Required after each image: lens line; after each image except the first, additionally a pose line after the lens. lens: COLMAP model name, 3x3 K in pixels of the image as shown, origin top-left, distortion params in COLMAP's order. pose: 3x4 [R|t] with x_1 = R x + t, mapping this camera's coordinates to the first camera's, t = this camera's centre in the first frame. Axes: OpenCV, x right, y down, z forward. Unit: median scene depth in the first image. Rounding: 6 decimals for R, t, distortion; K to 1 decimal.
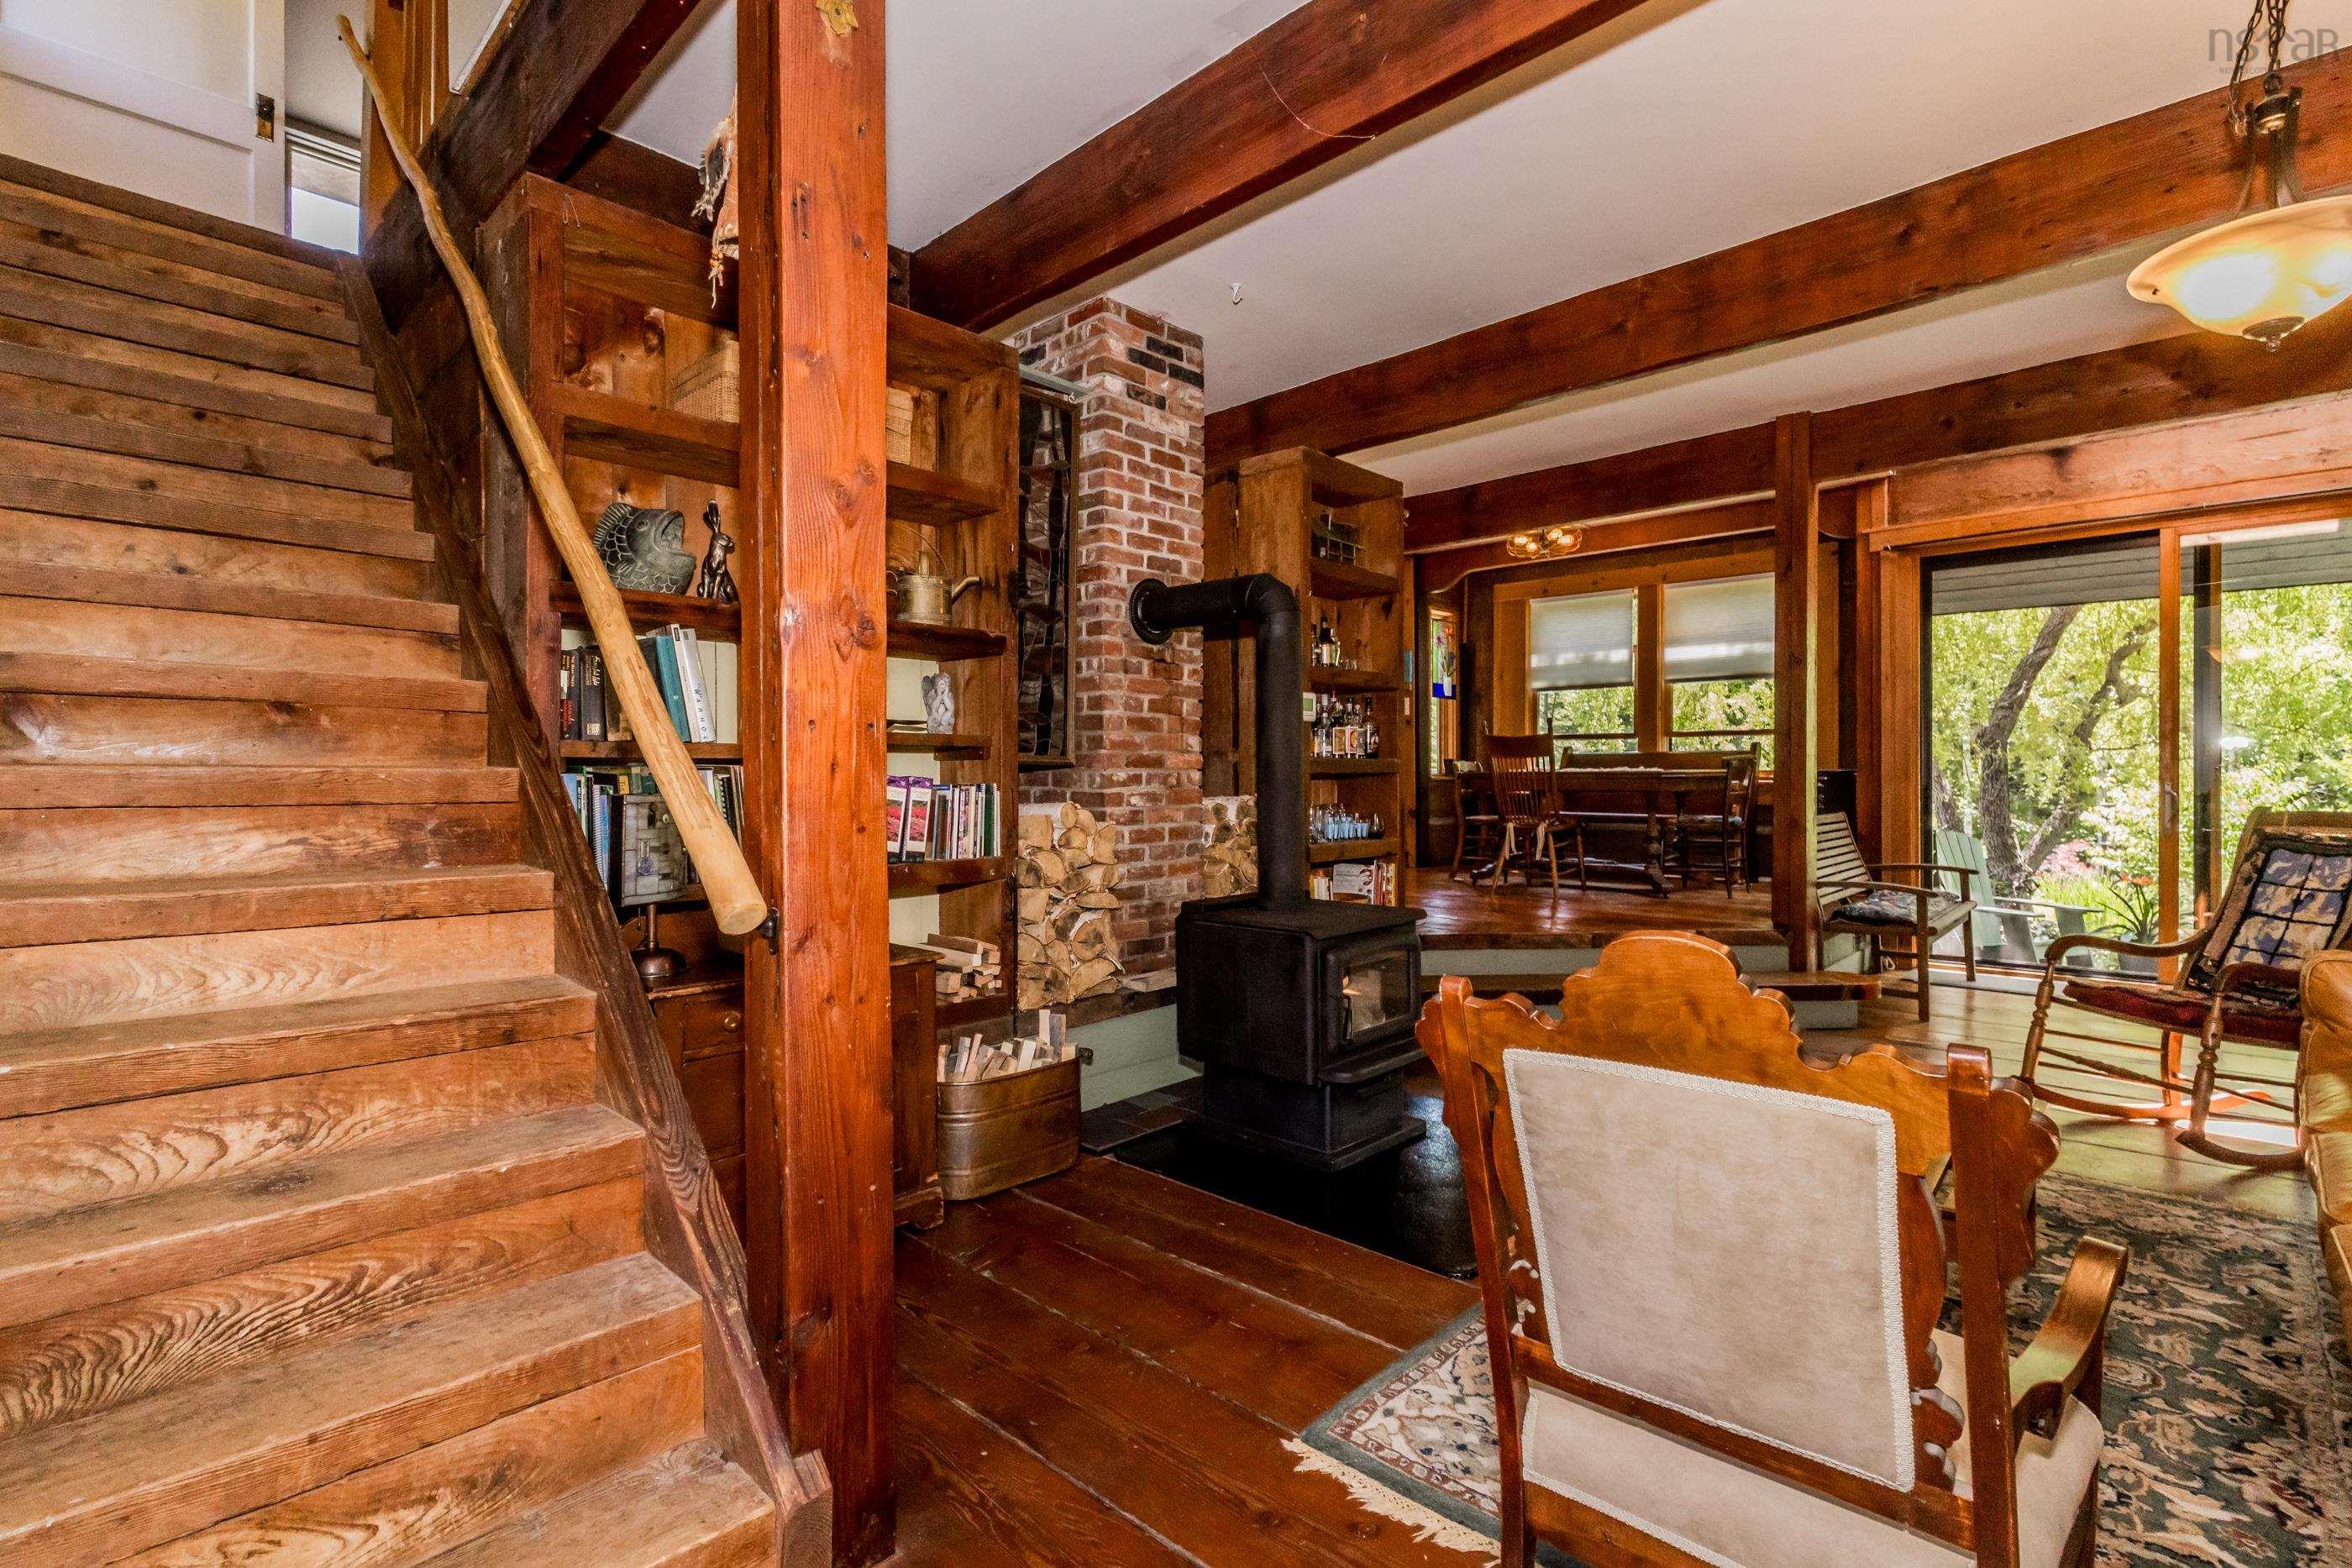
lens RADIAL K [[1085.4, 0, 1180.2], [0, 1085.4, 779.3], [0, 0, 1]] dist [0.004350, -0.000325]
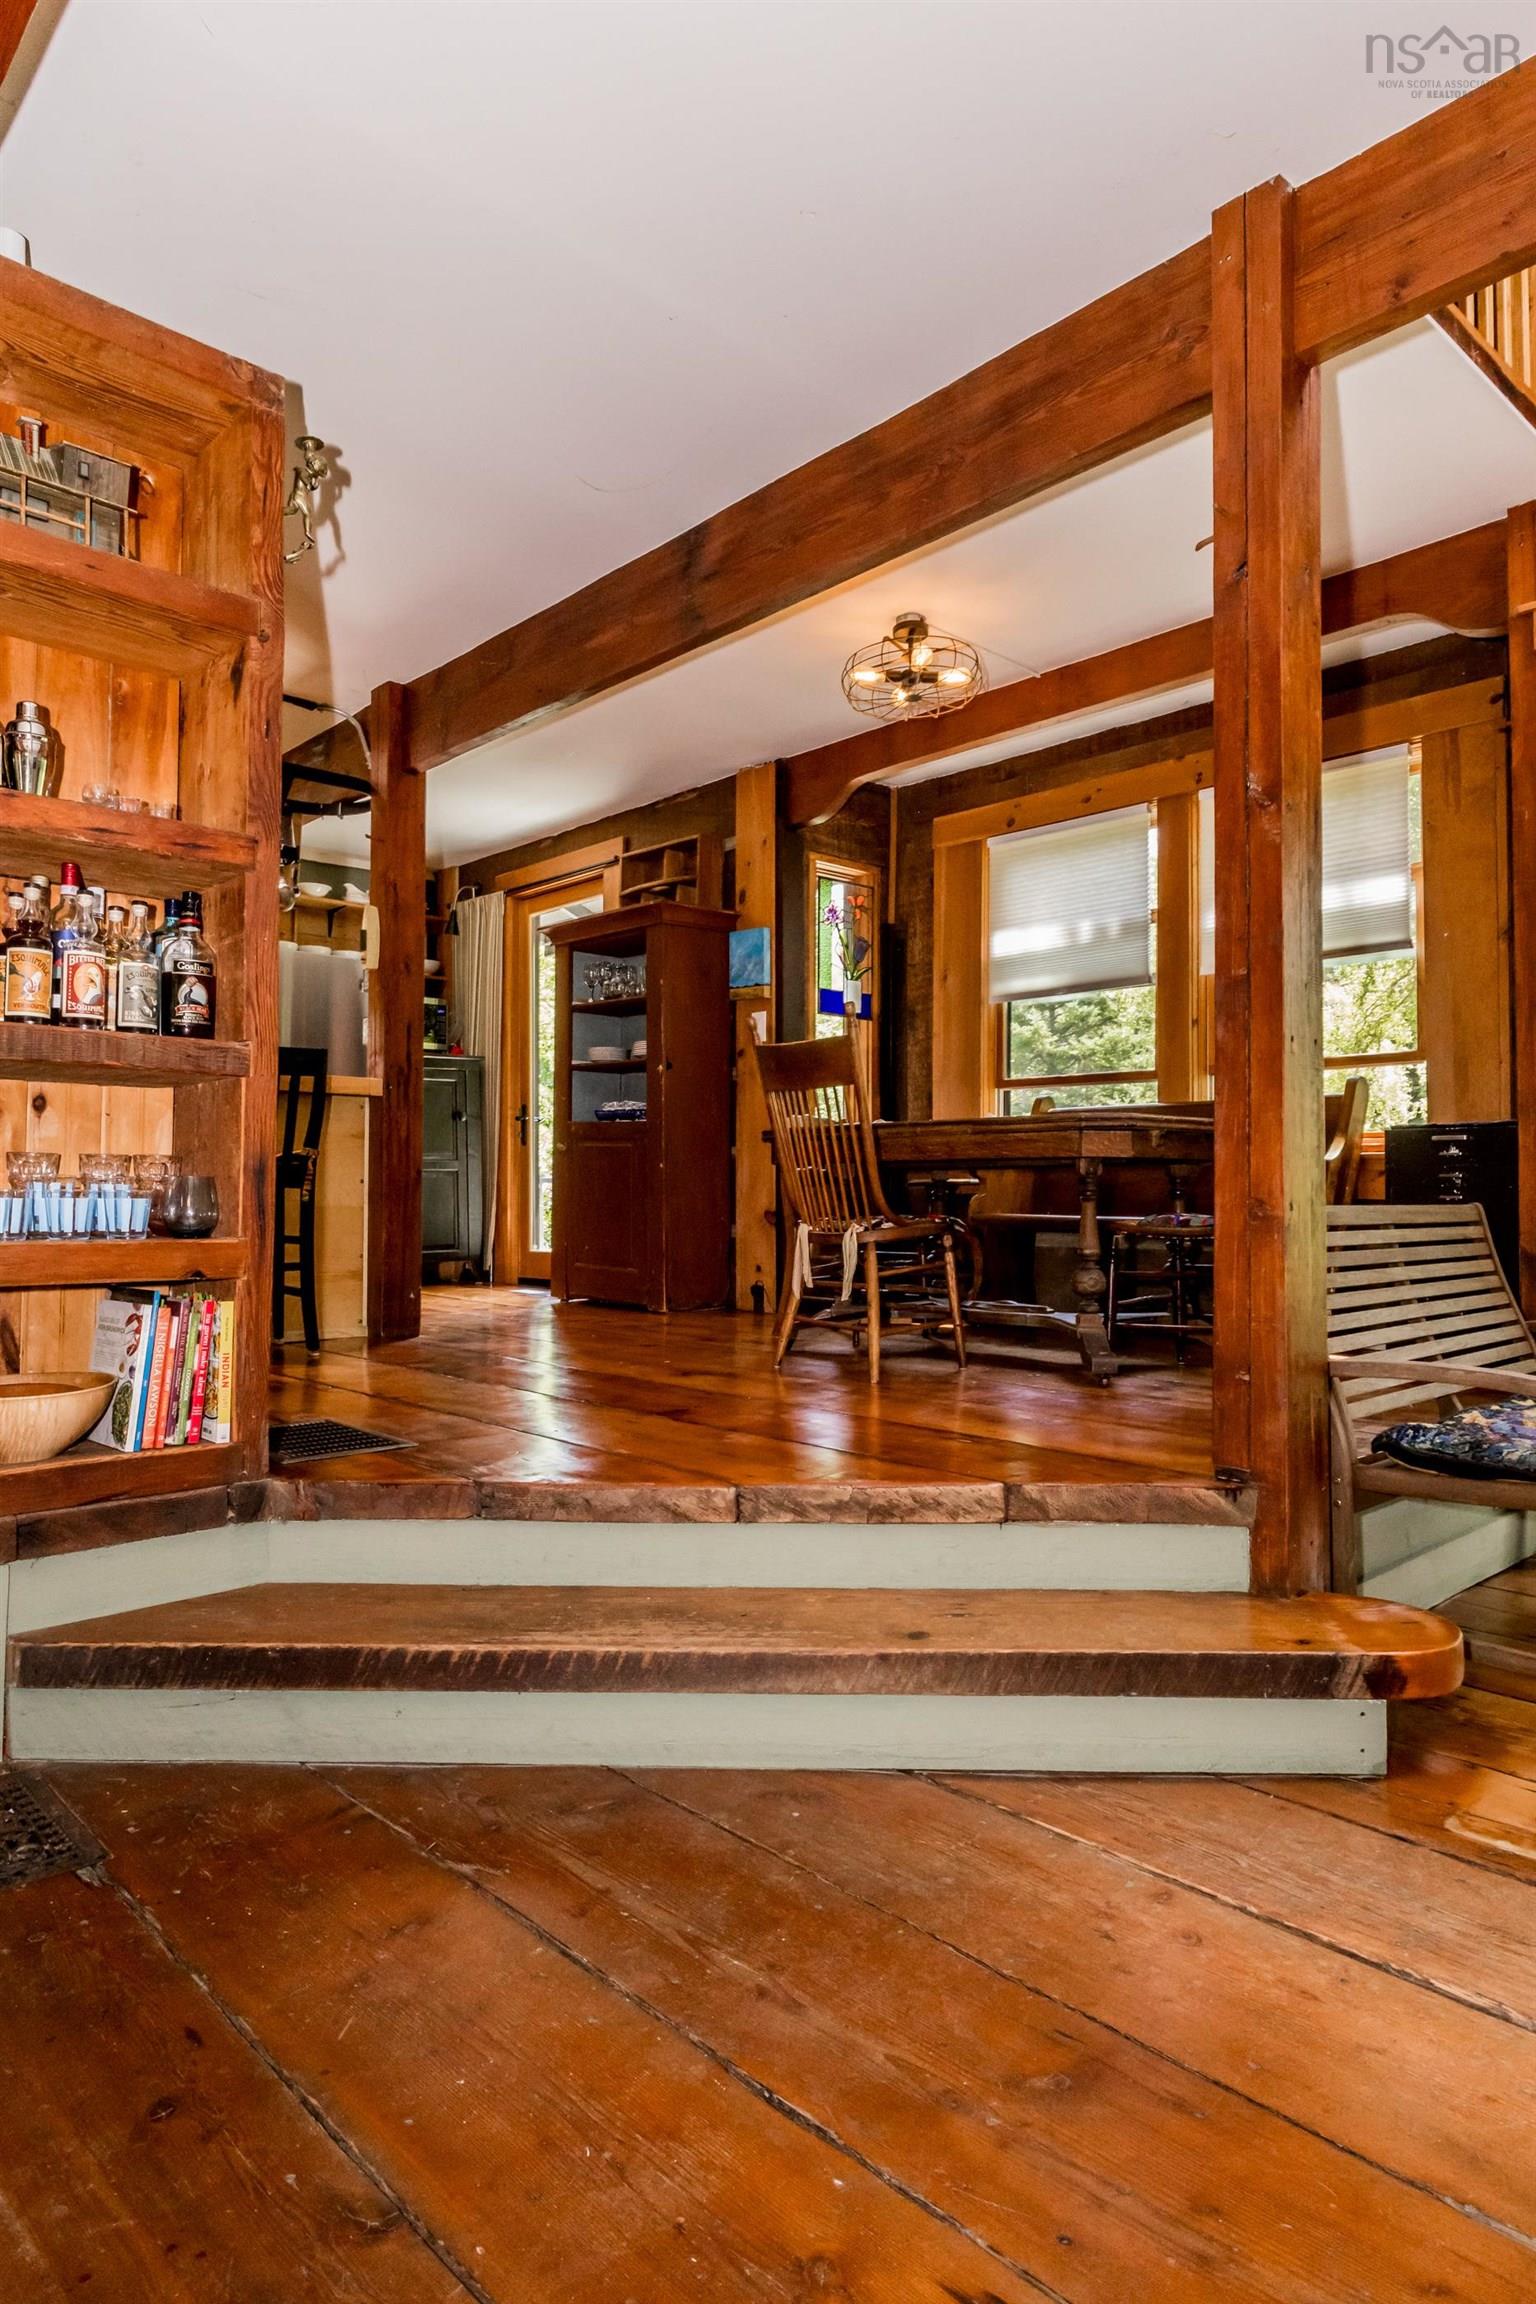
lens RADIAL K [[1374.1, 0, 748.2], [0, 1374.1, 1156.2], [0, 0, 1]] dist [-0.006736, 0.001006]
pose [[0.998281, 0.006203, -0.058287, 0.629077], [-0.008062, 0.999465, -0.031711, 0.057829], [0.058059, 0.032126, 0.997796, 0.760972]]
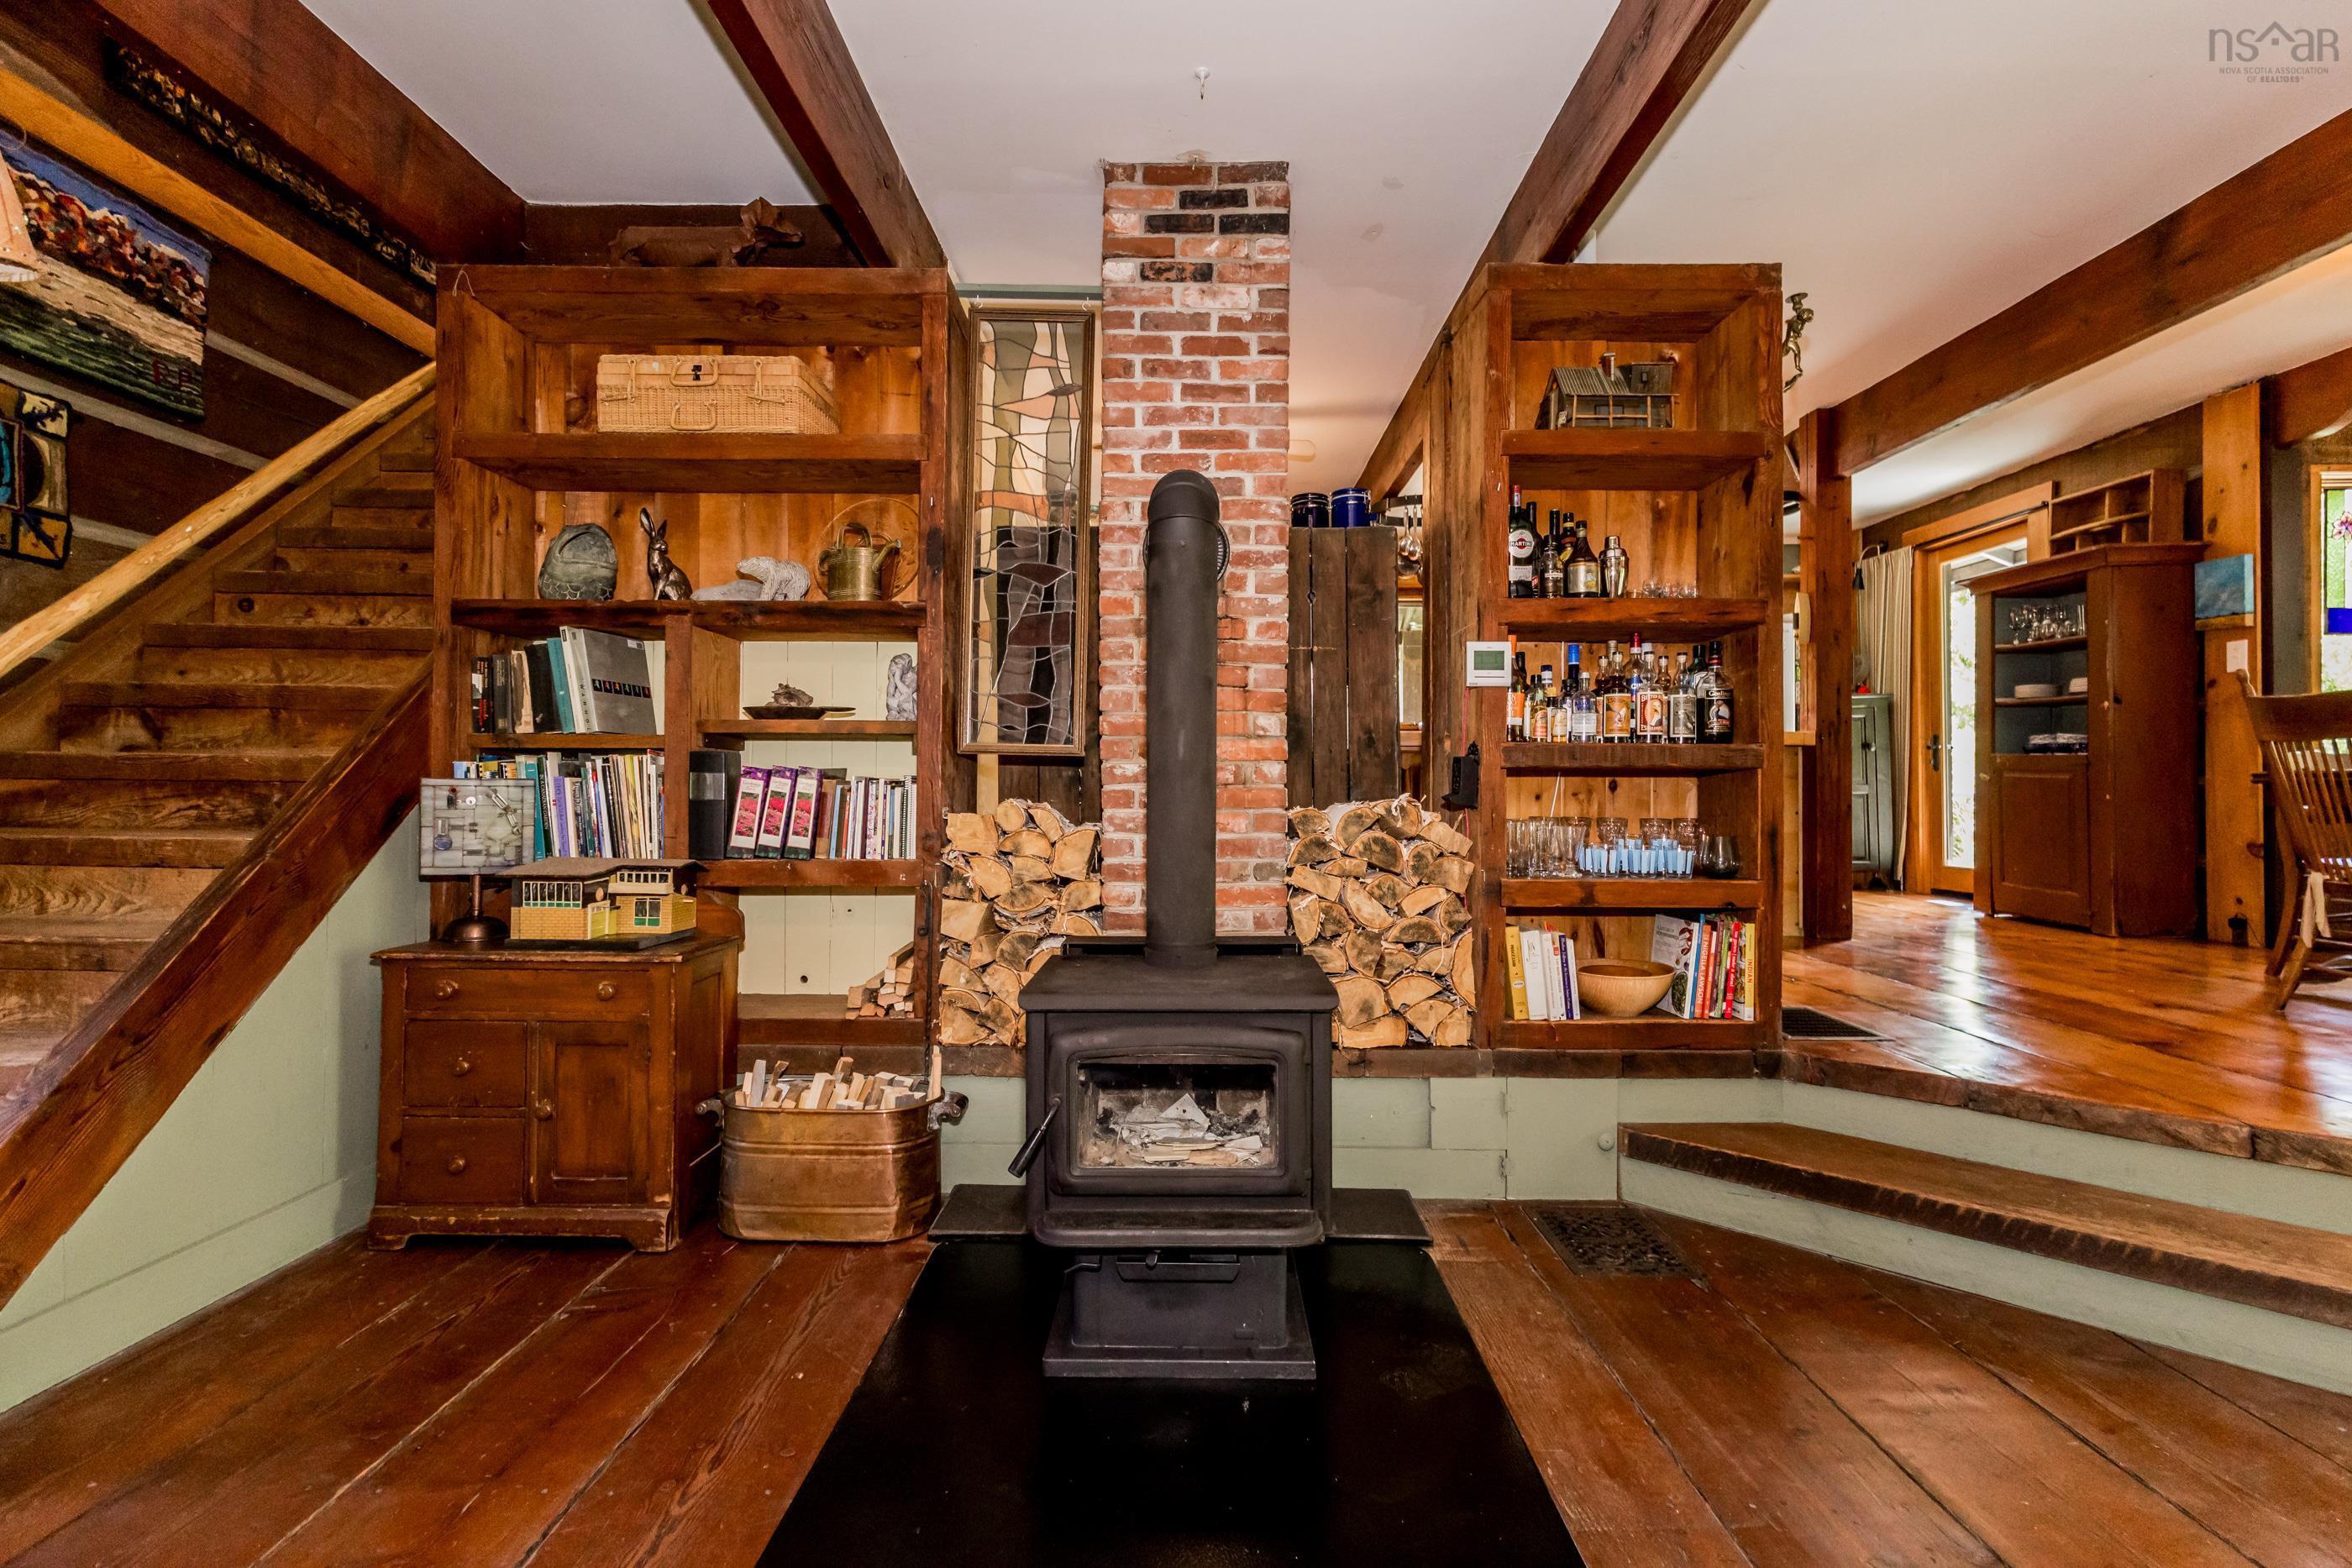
lens RADIAL K [[1085.4, 0, 1158.2], [0, 1085.4, 777.7], [0, 0, 1]] dist [0.004350, -0.000325]
pose [[0.684304, 0.001454, -0.729196, 0.608327], [-0.010562, 0.999913, -0.007918, 0.010704], [0.729121, 0.013120, 0.684260, 0.557768]]
